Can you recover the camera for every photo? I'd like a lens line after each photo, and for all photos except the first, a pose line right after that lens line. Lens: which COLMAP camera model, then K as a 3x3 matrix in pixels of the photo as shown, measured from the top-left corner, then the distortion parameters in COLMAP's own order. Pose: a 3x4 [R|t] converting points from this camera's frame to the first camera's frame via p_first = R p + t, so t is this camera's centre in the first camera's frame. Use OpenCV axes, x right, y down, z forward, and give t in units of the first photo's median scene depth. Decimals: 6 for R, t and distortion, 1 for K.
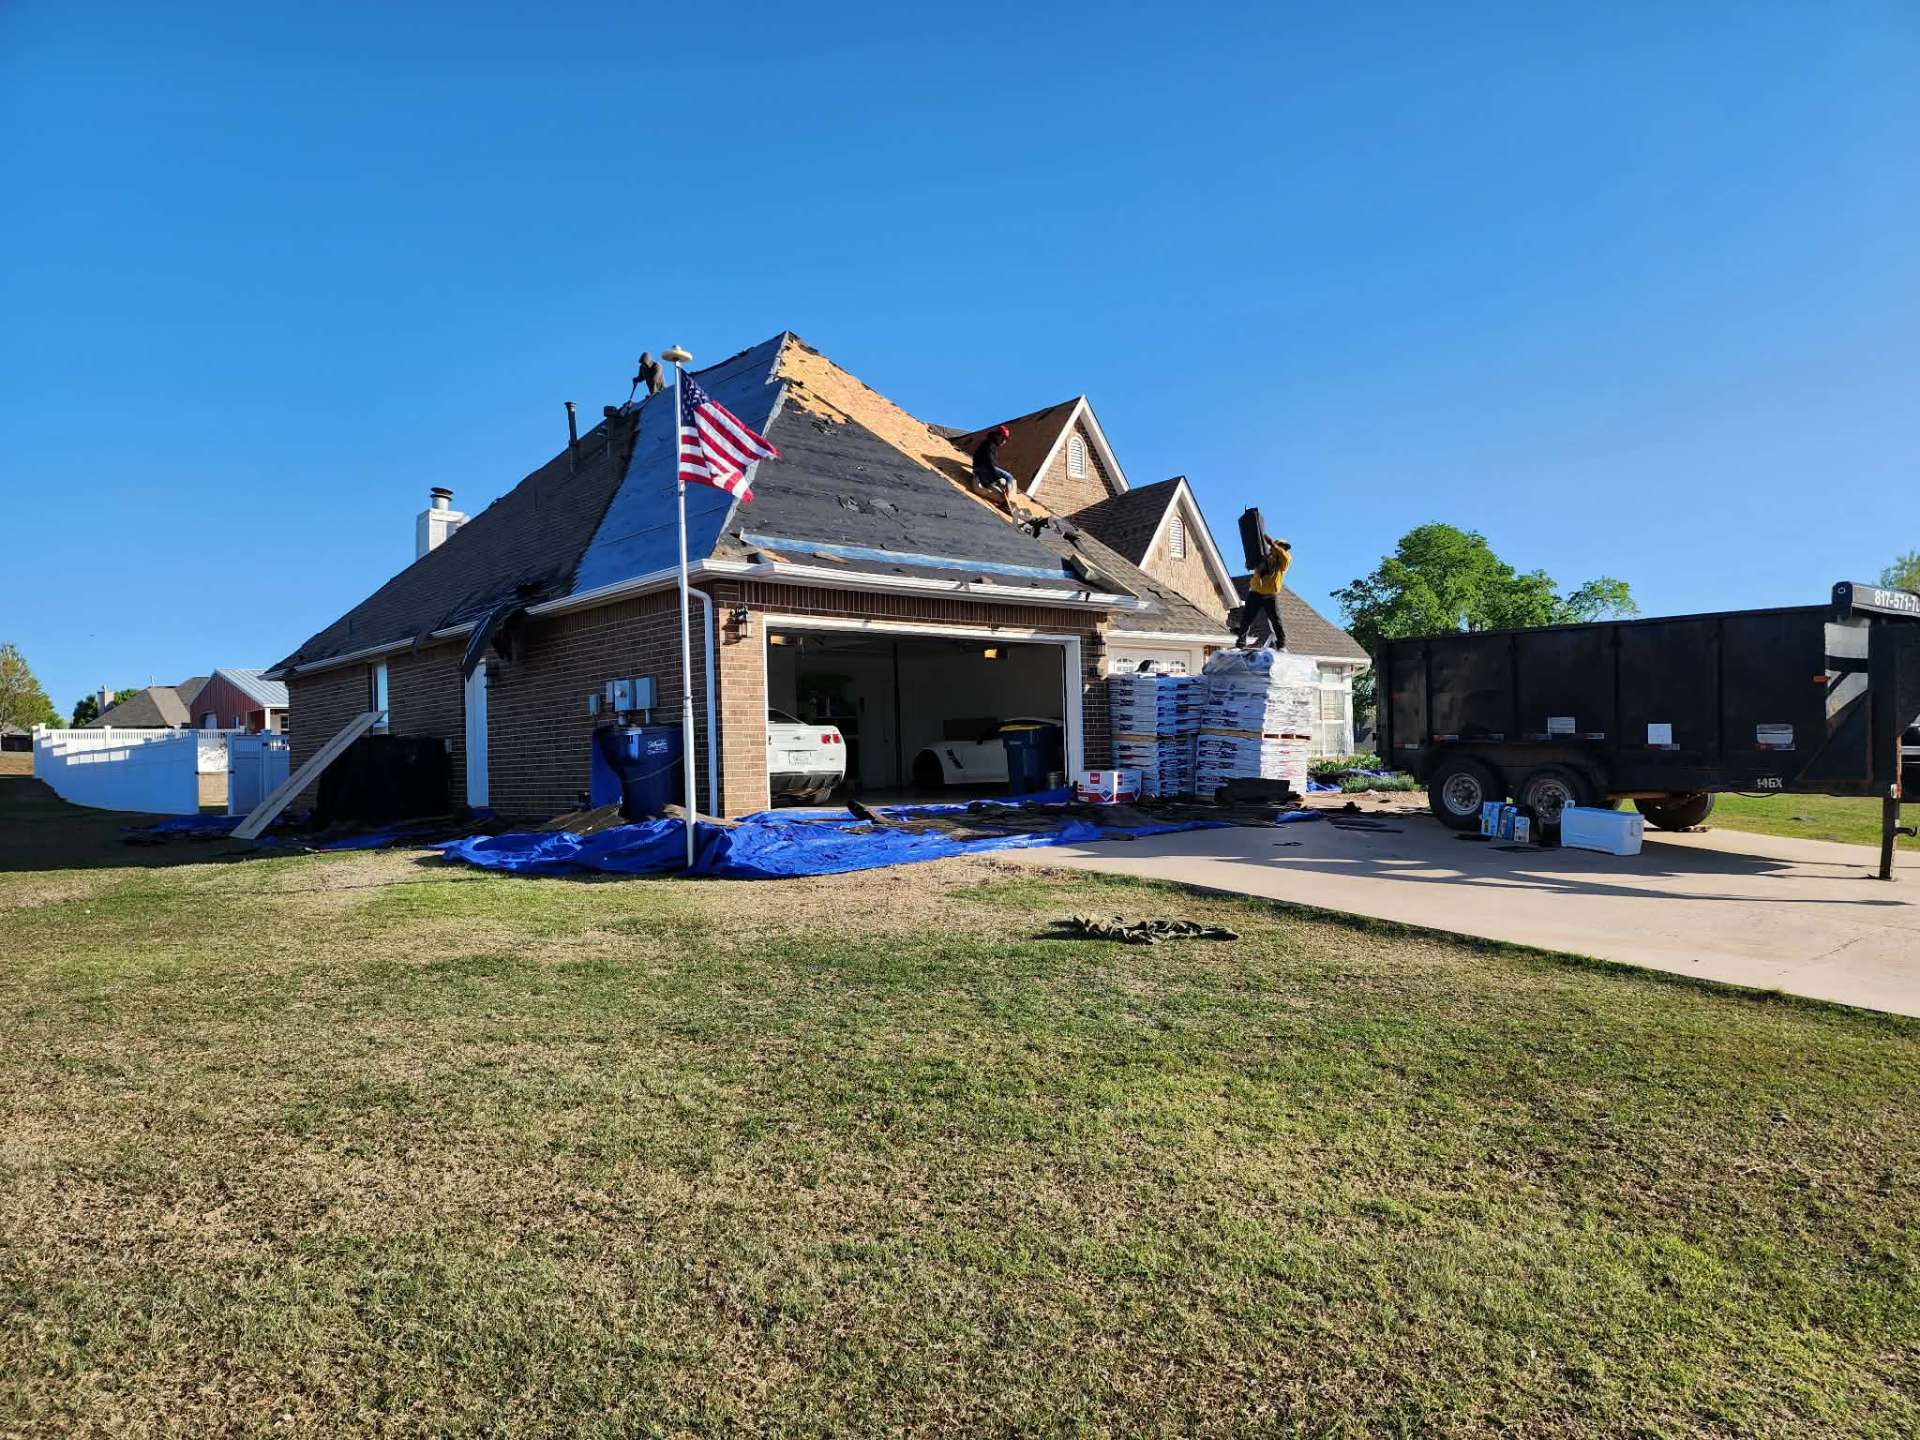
lens RADIAL K [[1233.2, 0, 960.0], [0, 1233.2, 720.0], [0, 0, 1]] dist [0.096474, -0.083124]
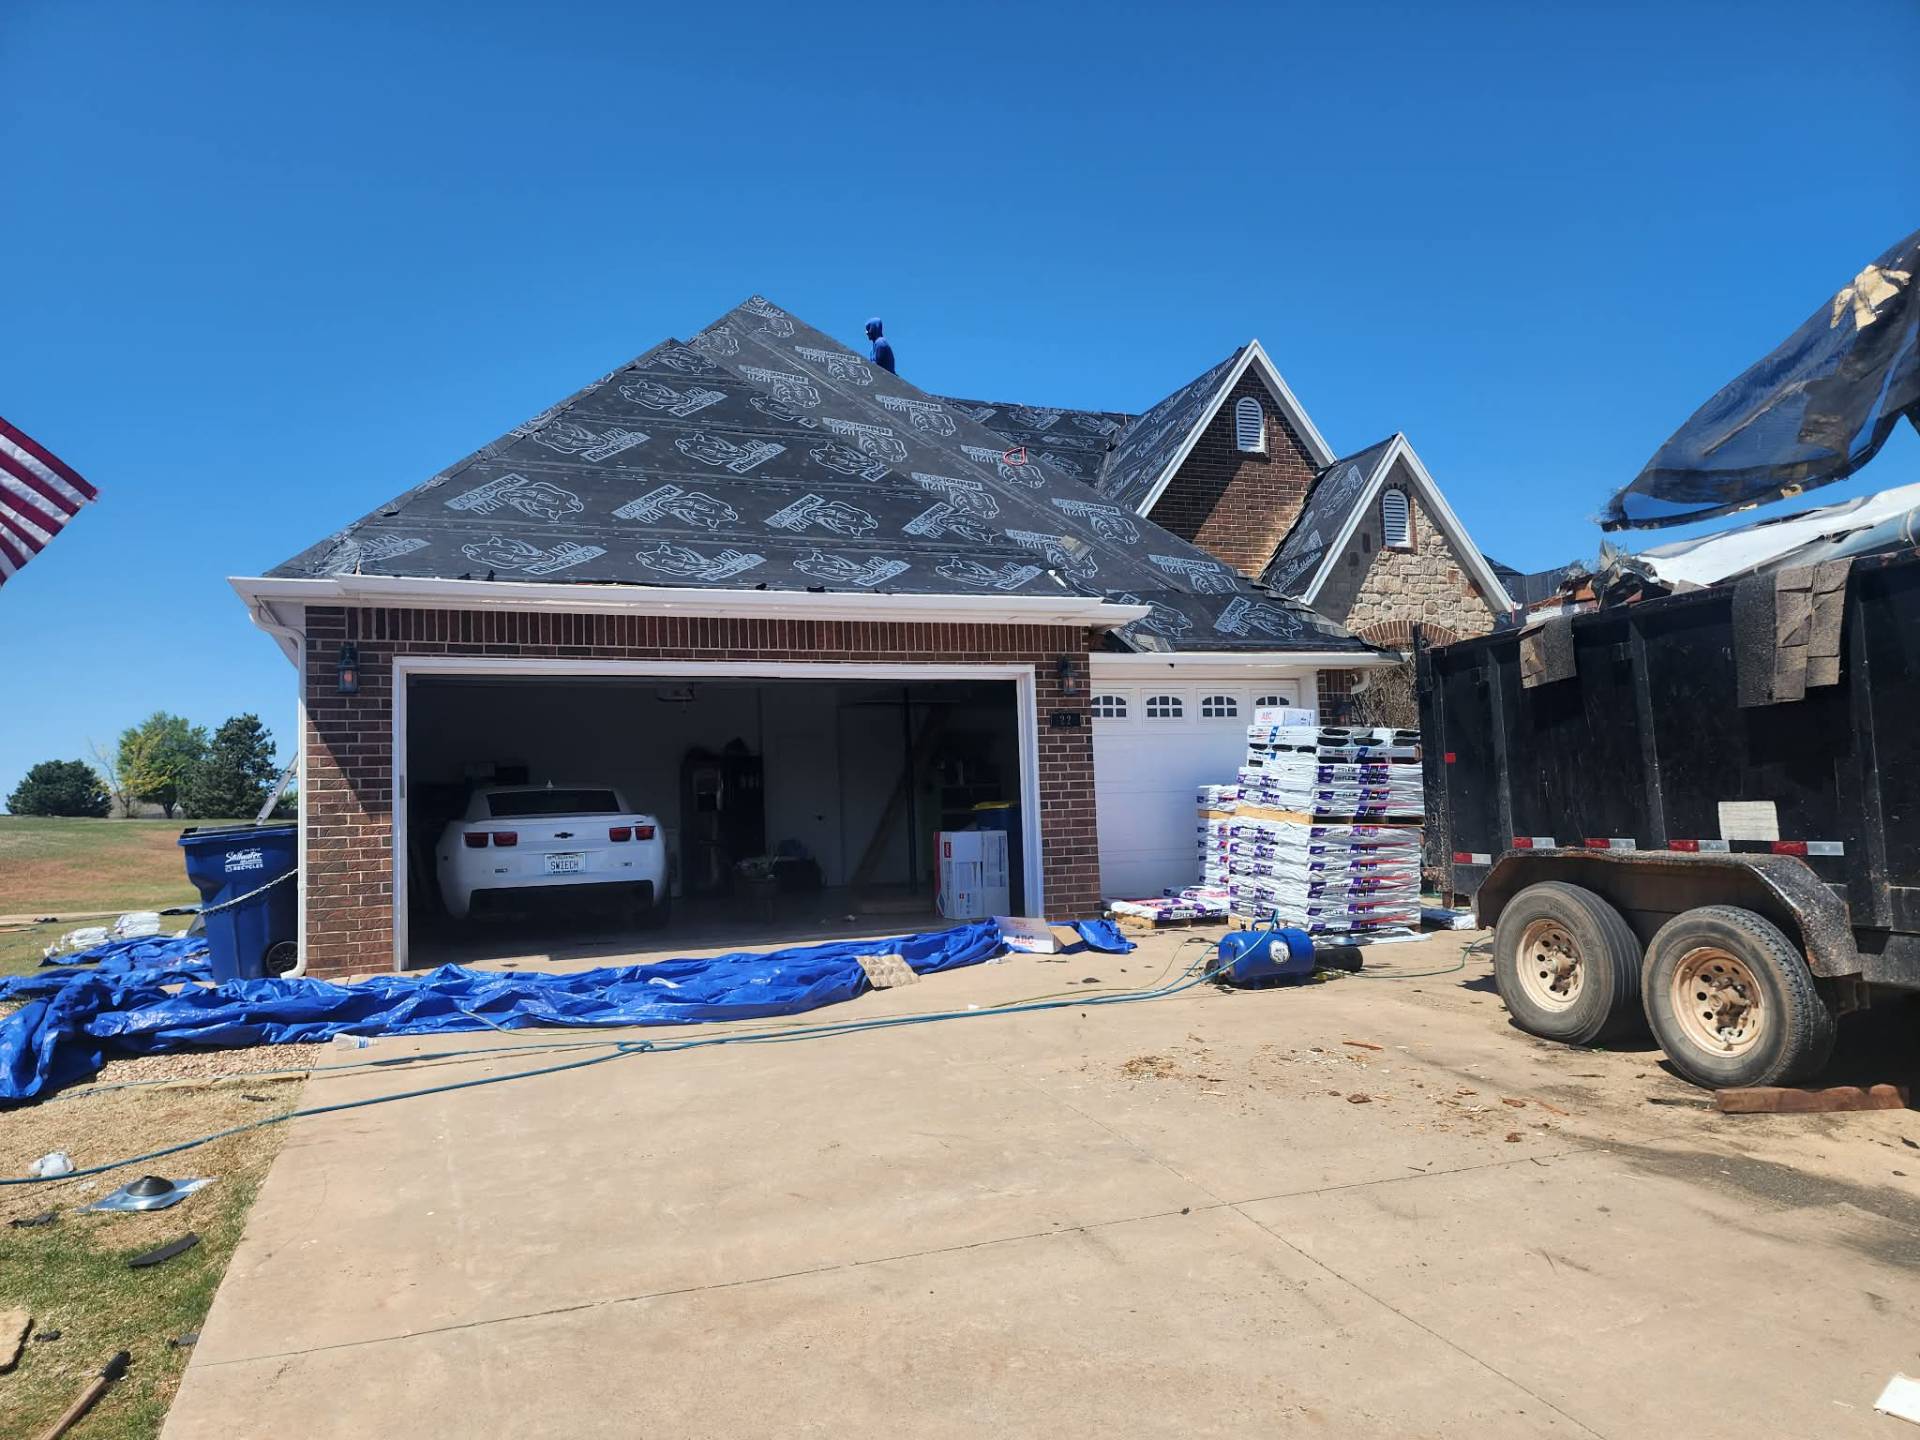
lens RADIAL K [[1233.2, 0, 960.0], [0, 1233.2, 720.0], [0, 0, 1]] dist [0.096474, -0.083124]
pose [[0.908047, -0.046900, -0.416235, 0.334094], [0.023798, 0.997883, -0.060520, -0.002142], [0.418192, 0.045050, 0.907241, 0.405104]]
